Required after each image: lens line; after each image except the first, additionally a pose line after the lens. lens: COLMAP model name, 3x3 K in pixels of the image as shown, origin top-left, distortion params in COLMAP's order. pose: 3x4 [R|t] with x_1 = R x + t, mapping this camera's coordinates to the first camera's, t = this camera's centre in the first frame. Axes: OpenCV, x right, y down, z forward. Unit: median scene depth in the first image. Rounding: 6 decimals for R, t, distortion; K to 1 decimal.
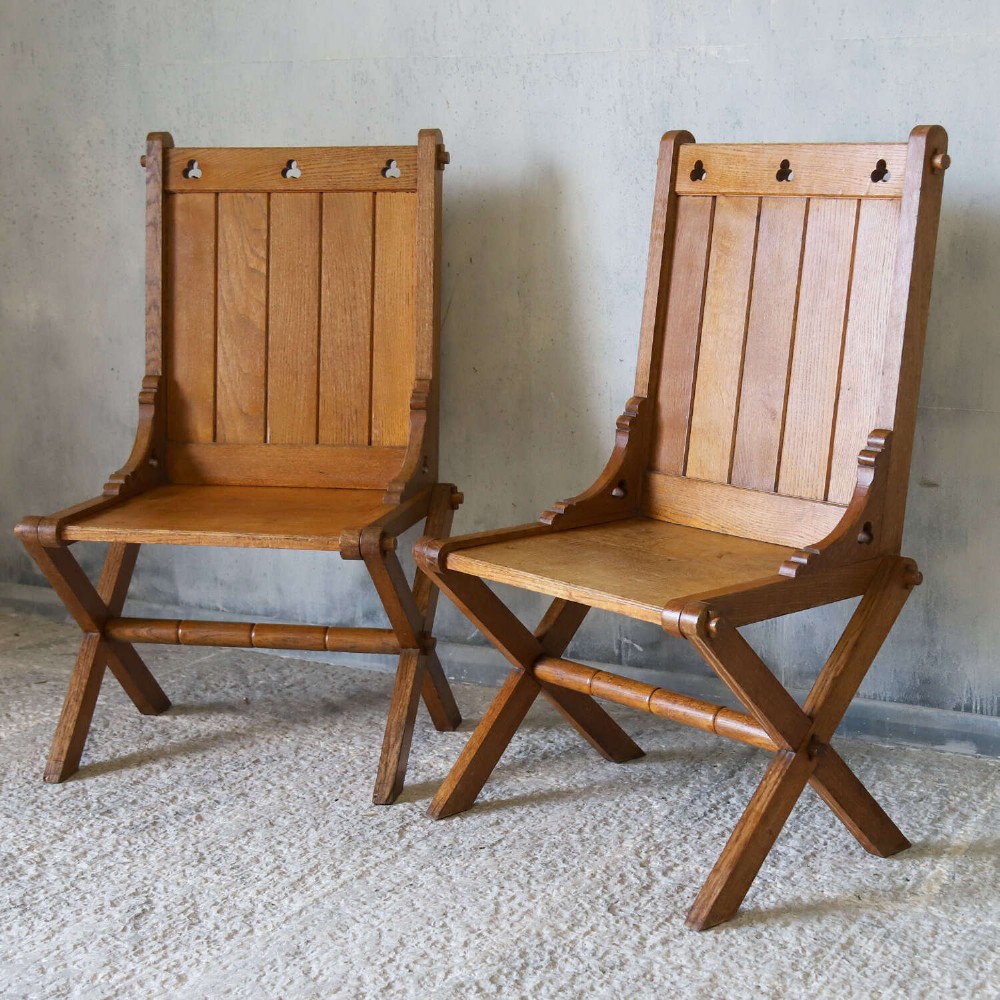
lens RADIAL K [[1884.2, 0, 534.7], [0, 1884.2, 535.8], [0, 0, 1]] dist [0.016471, 0.000000]
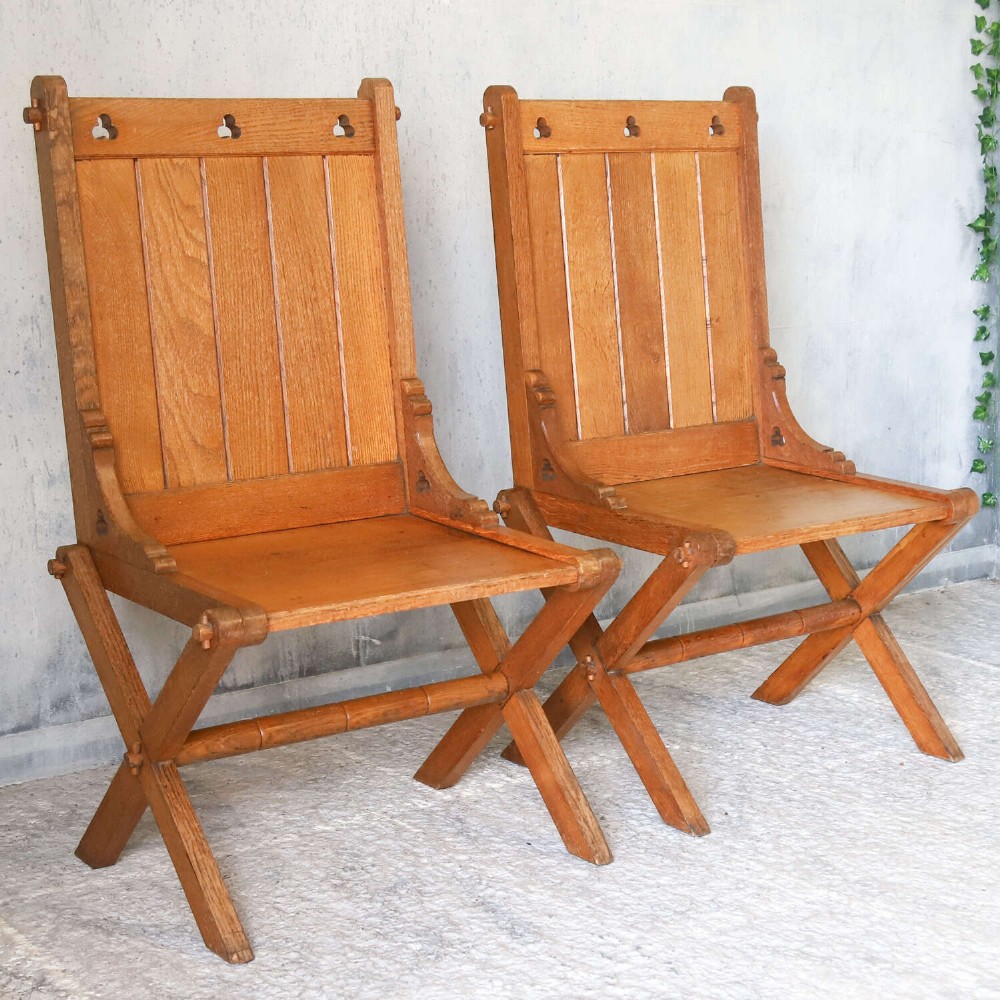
lens RADIAL K [[2147.9, 0, 522.7], [0, 2147.9, 559.9], [0, 0, 1]] dist [0.045268, 0.000000]
pose [[0.397277, -0.192884, 0.897199, -0.908942], [0.170589, 0.976144, 0.134320, -0.116171], [-0.901704, 0.099690, 0.420704, 0.520312]]
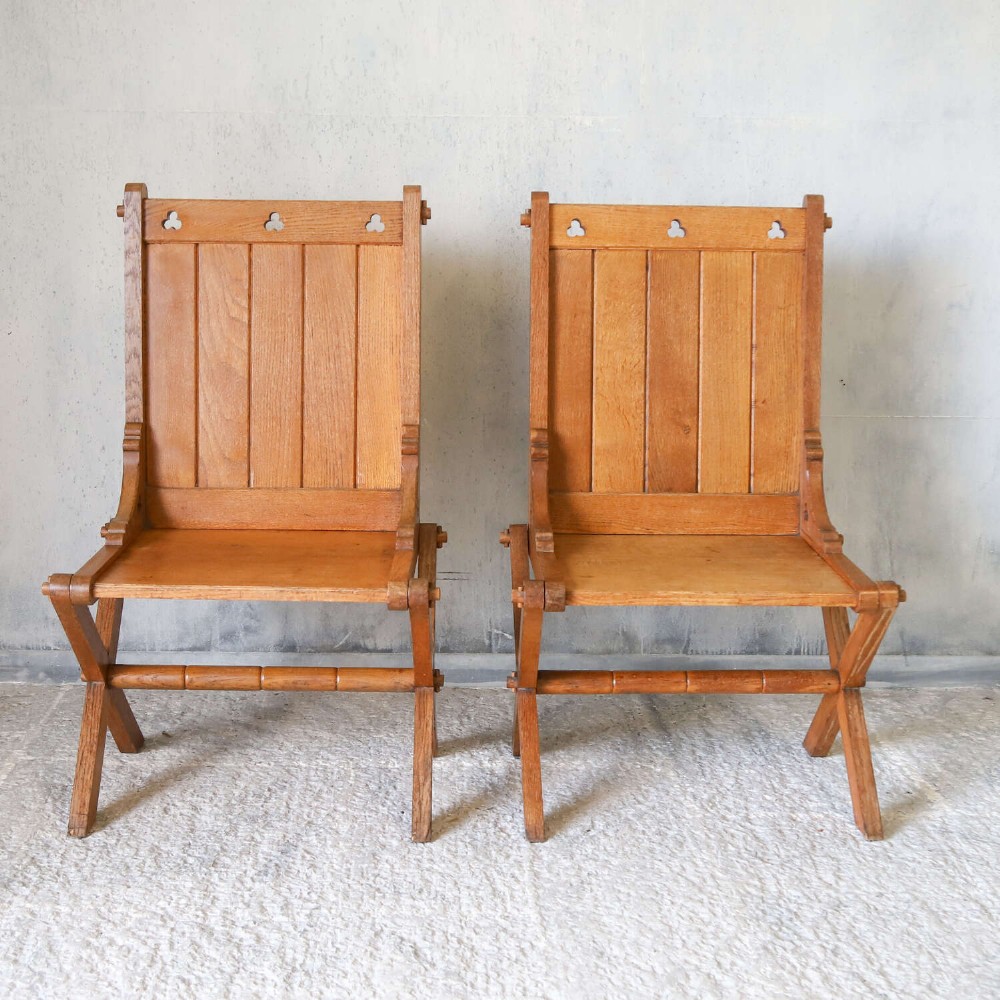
lens RADIAL K [[1632.4, 0, 478.8], [0, 1632.4, 511.8], [0, 0, 1]] dist [-0.028146, 0.000000]
pose [[0.870708, -0.086585, 0.484118, -0.462585], [0.080927, 0.996186, 0.032619, -0.052908], [-0.485096, 0.010777, 0.874394, 0.149398]]
